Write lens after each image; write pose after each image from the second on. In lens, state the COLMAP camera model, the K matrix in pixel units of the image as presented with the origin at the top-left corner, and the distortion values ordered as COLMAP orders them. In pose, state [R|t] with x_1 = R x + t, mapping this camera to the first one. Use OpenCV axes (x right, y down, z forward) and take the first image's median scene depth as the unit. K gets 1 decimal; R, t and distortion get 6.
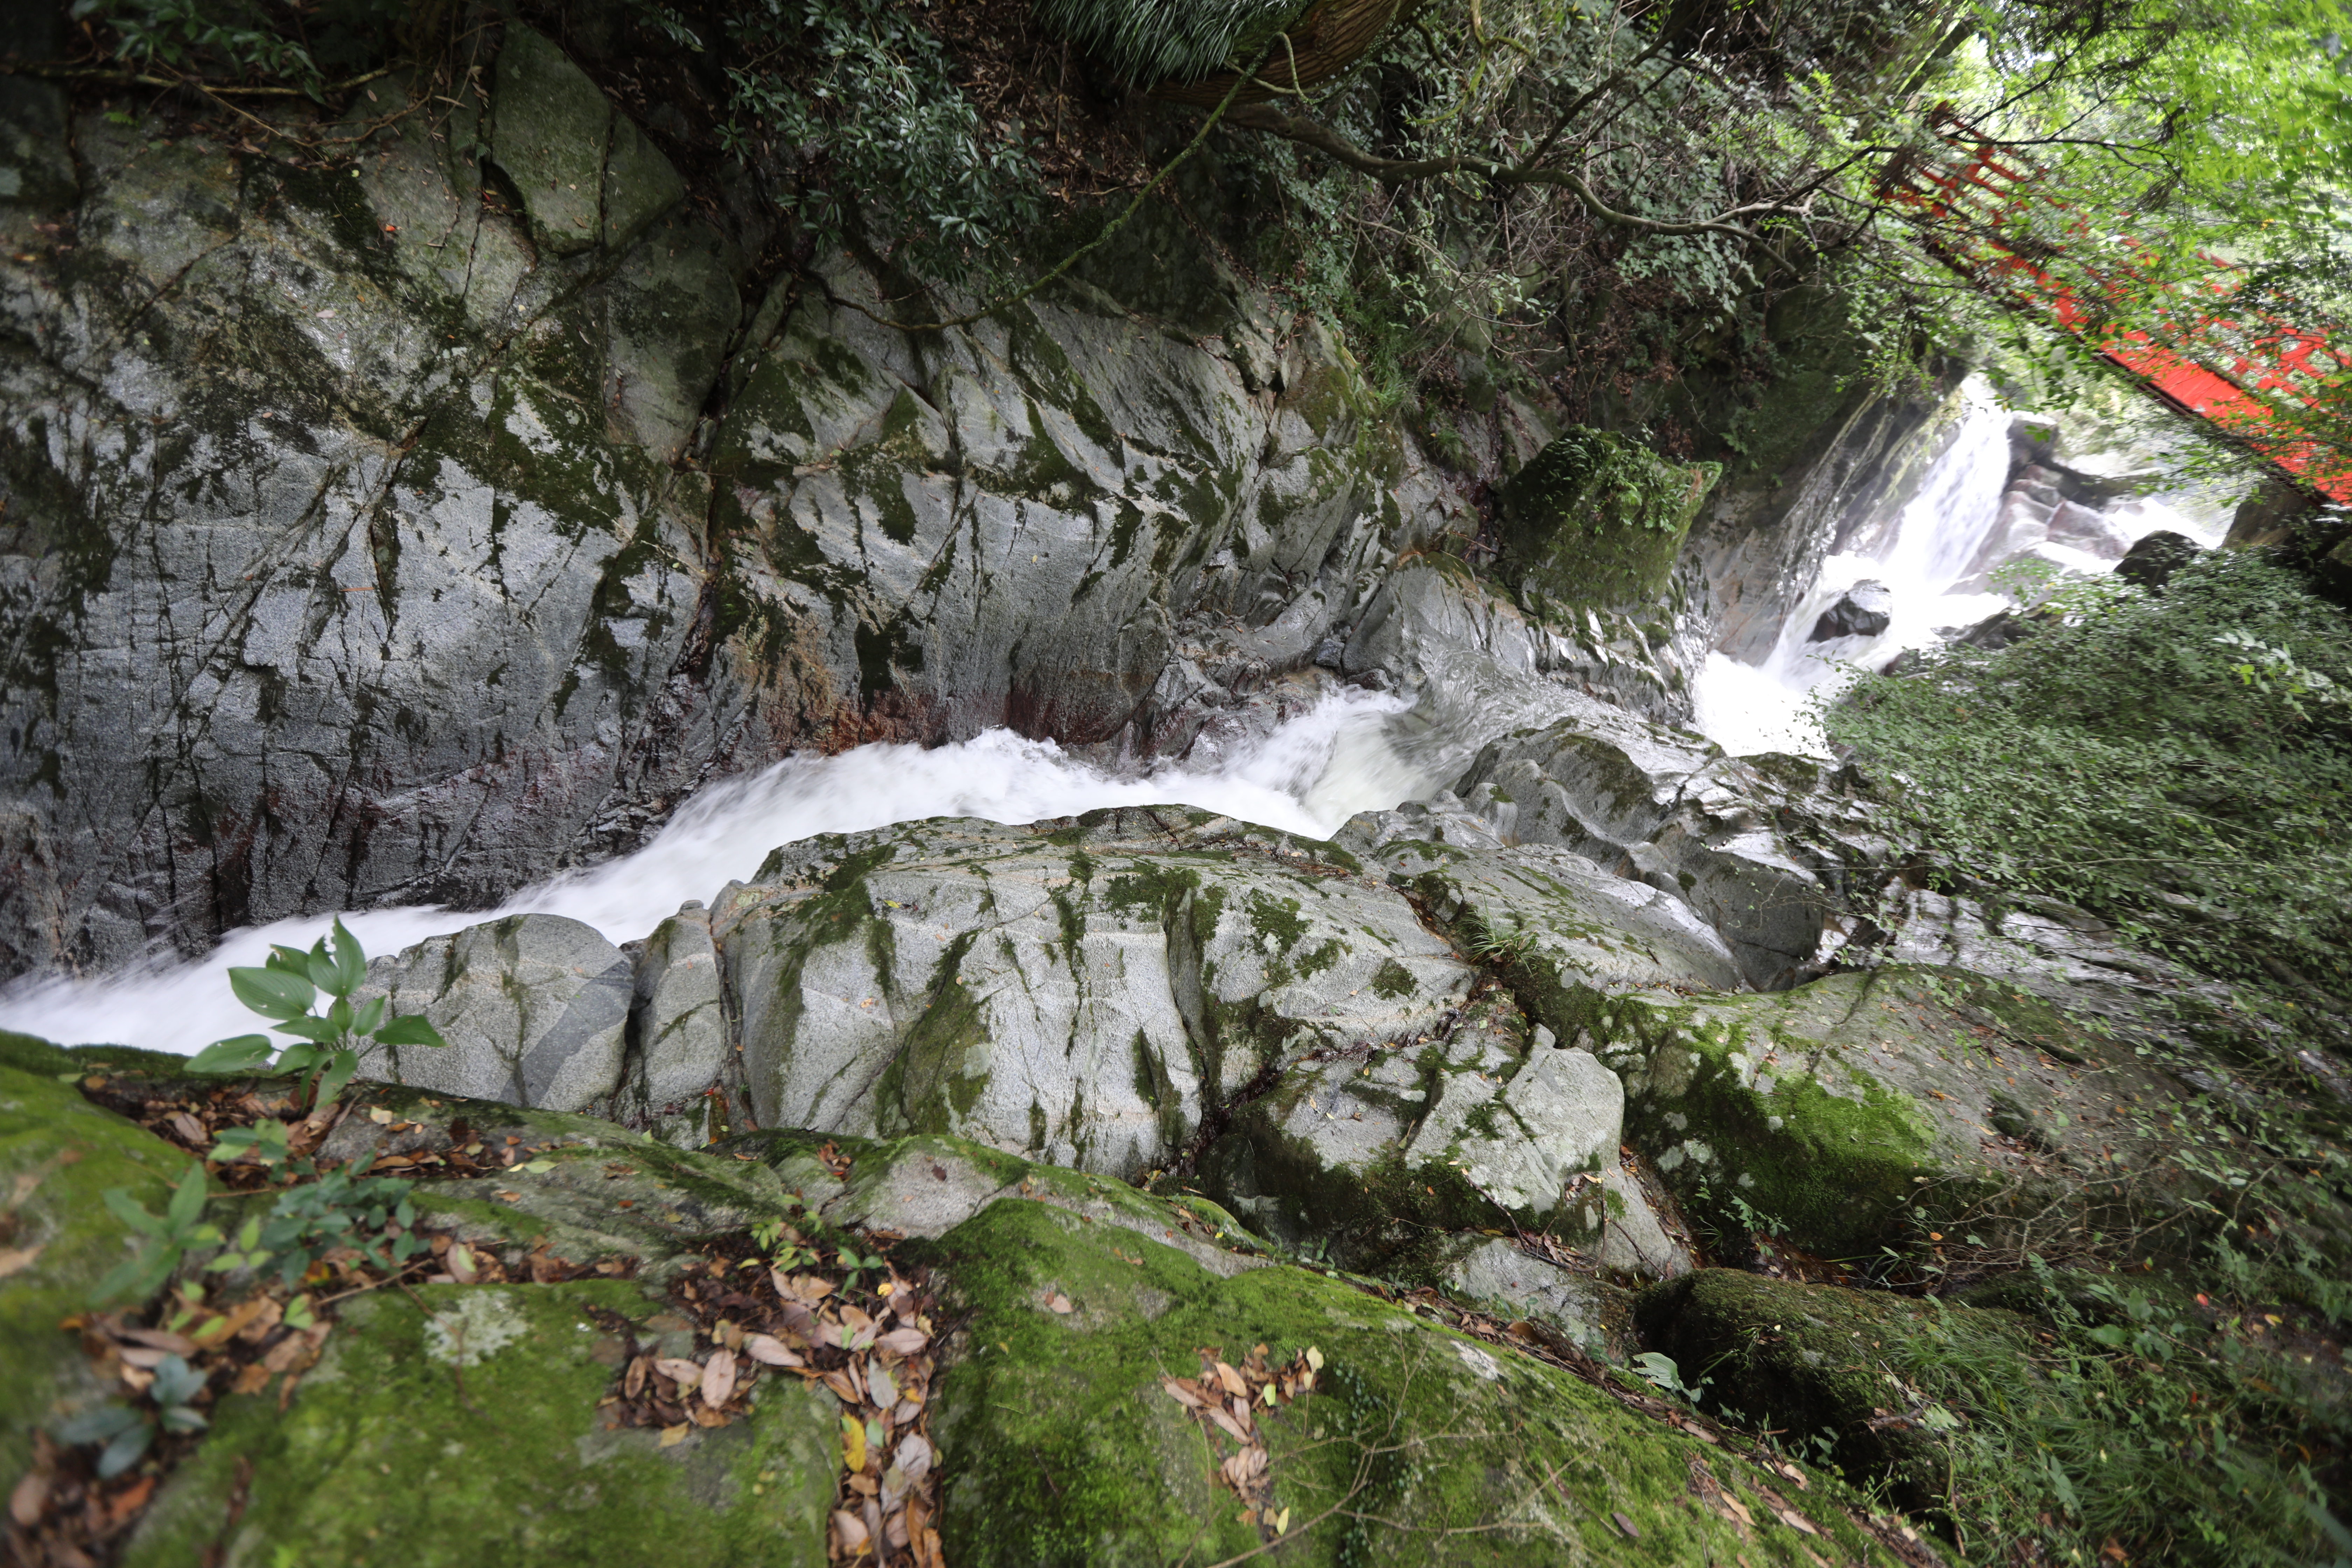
lens RADIAL K [[1048.3, 0, 1176.0], [0, 1048.3, 784.0], [0, 0, 1]] dist [0.000052, 0.000512]
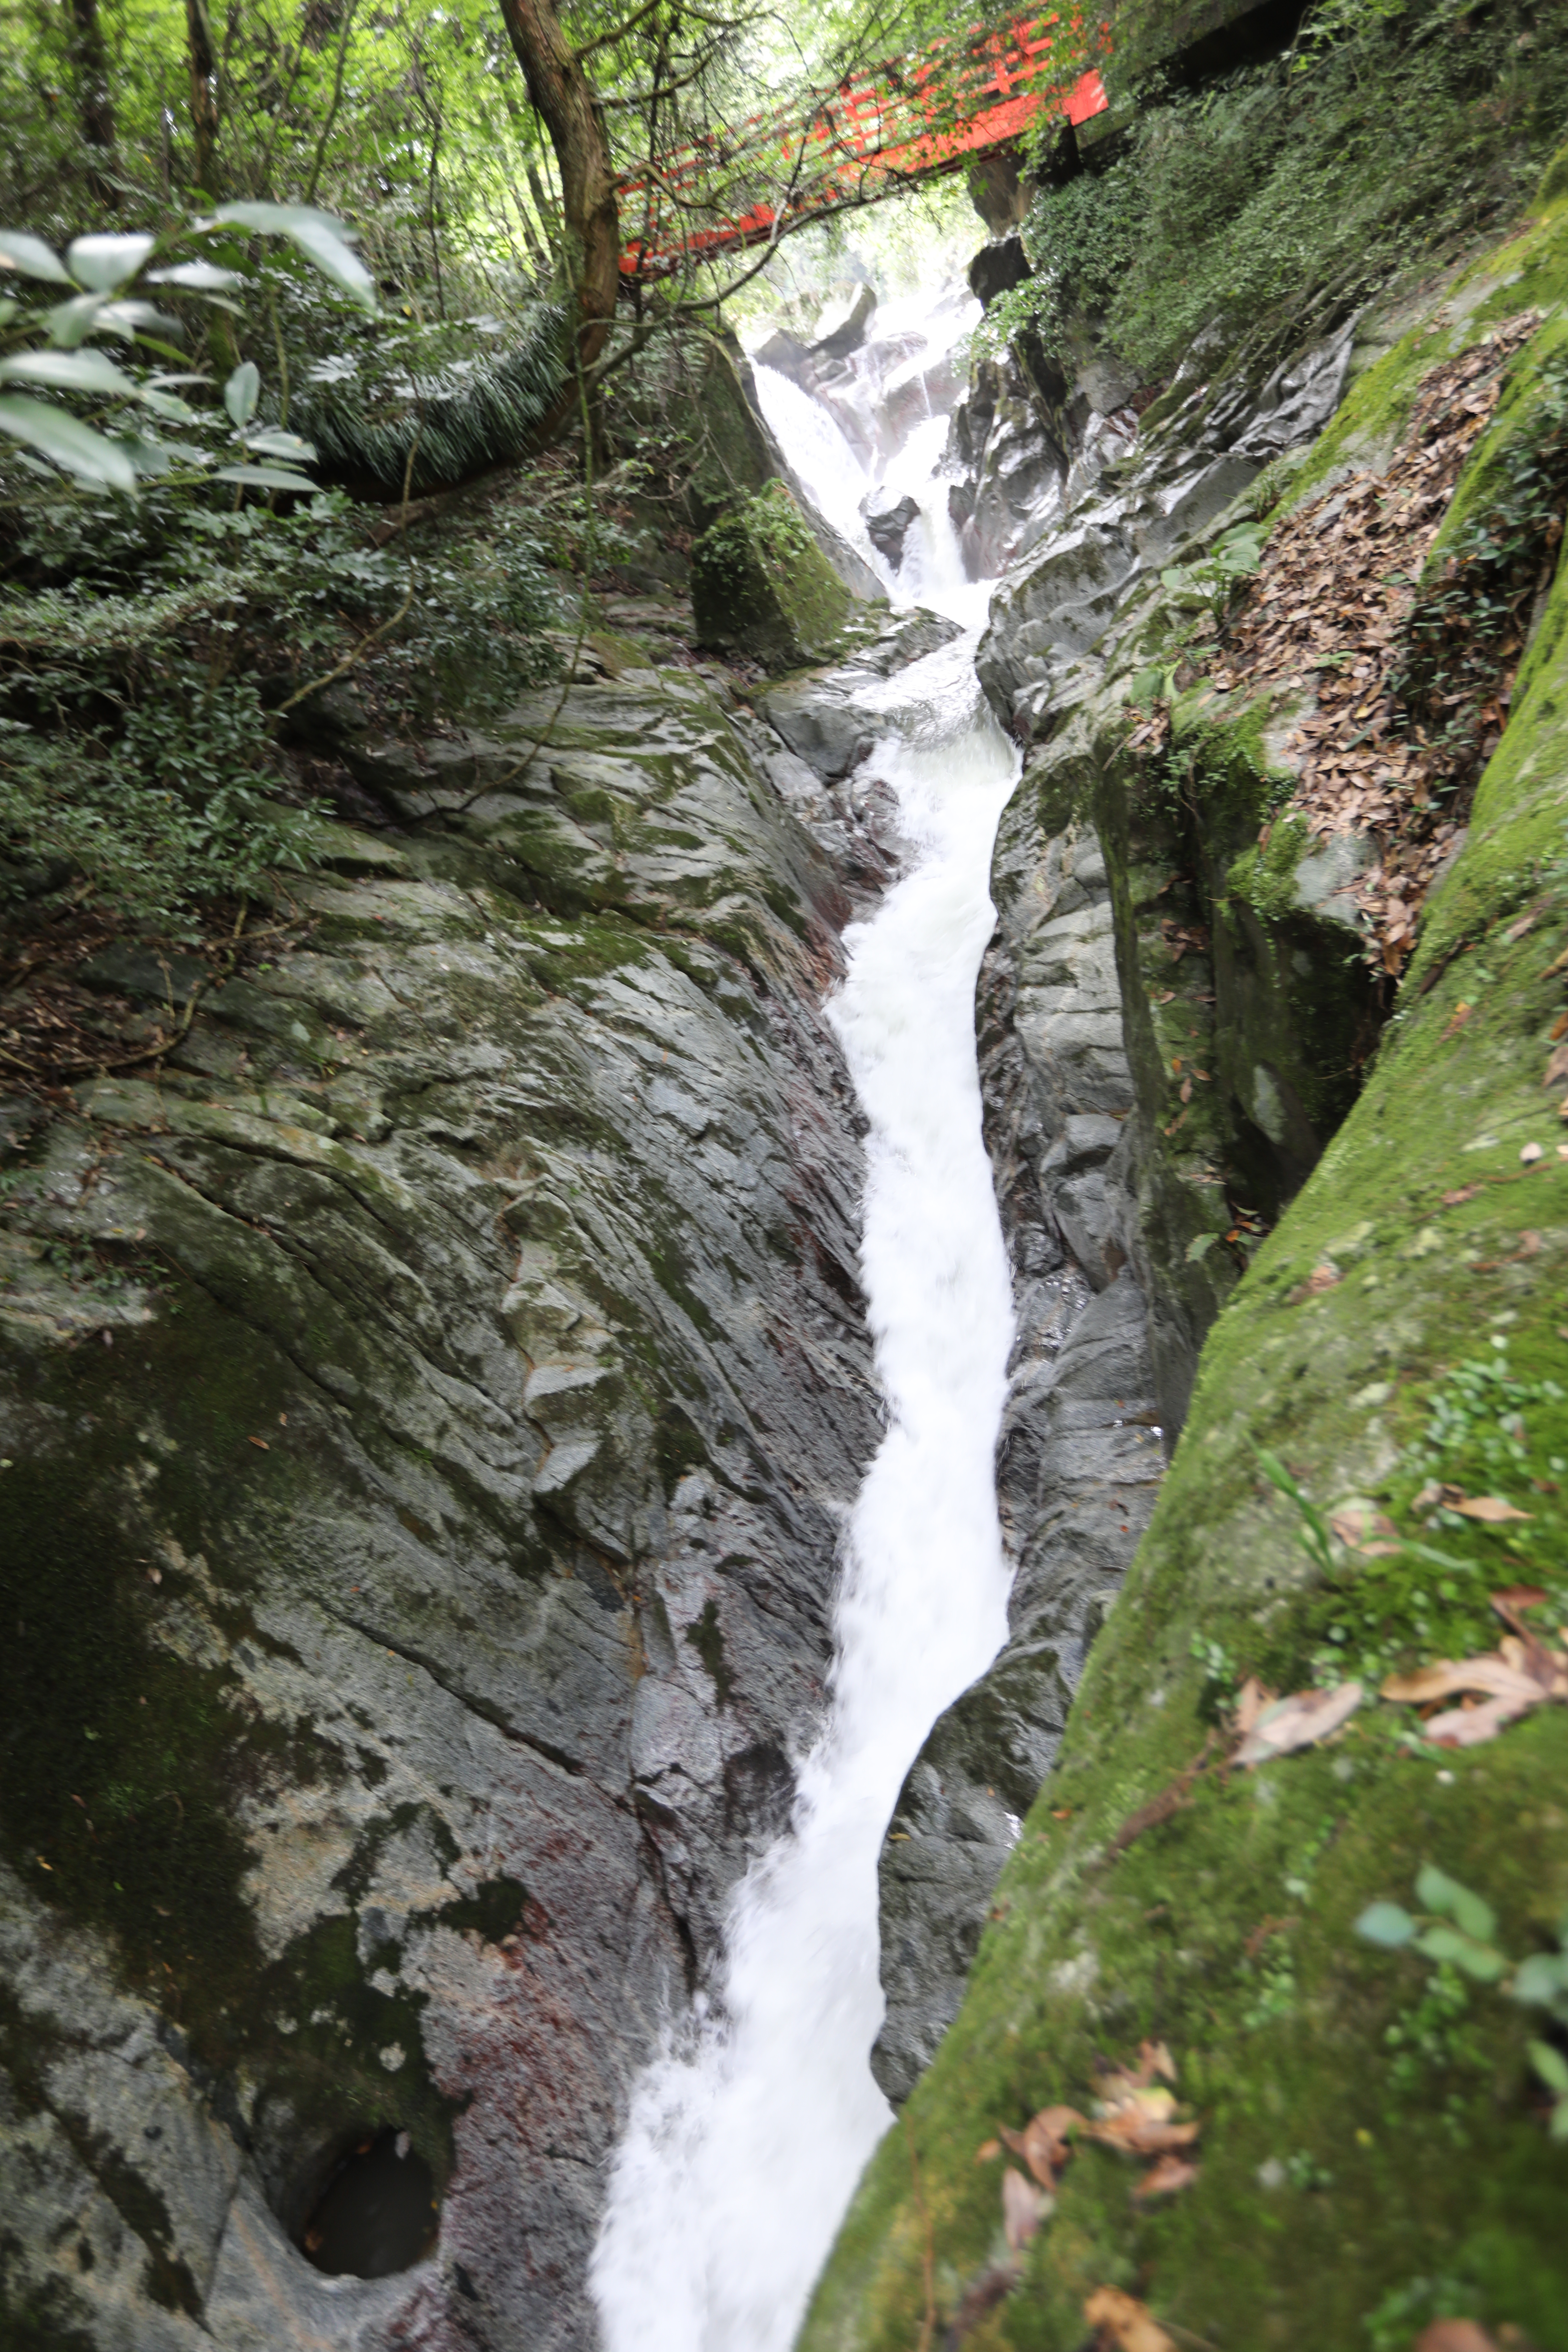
lens RADIAL K [[1253.1, 0, 784.0], [0, 1253.1, 1176.0], [0, 0, 1]] dist [0.000137, 0.000058]
pose [[0.449243, -0.859998, 0.242042, -0.897733], [0.876712, 0.476494, 0.065802, -0.073322], [-0.171921, 0.182640, 0.968032, -0.289476]]
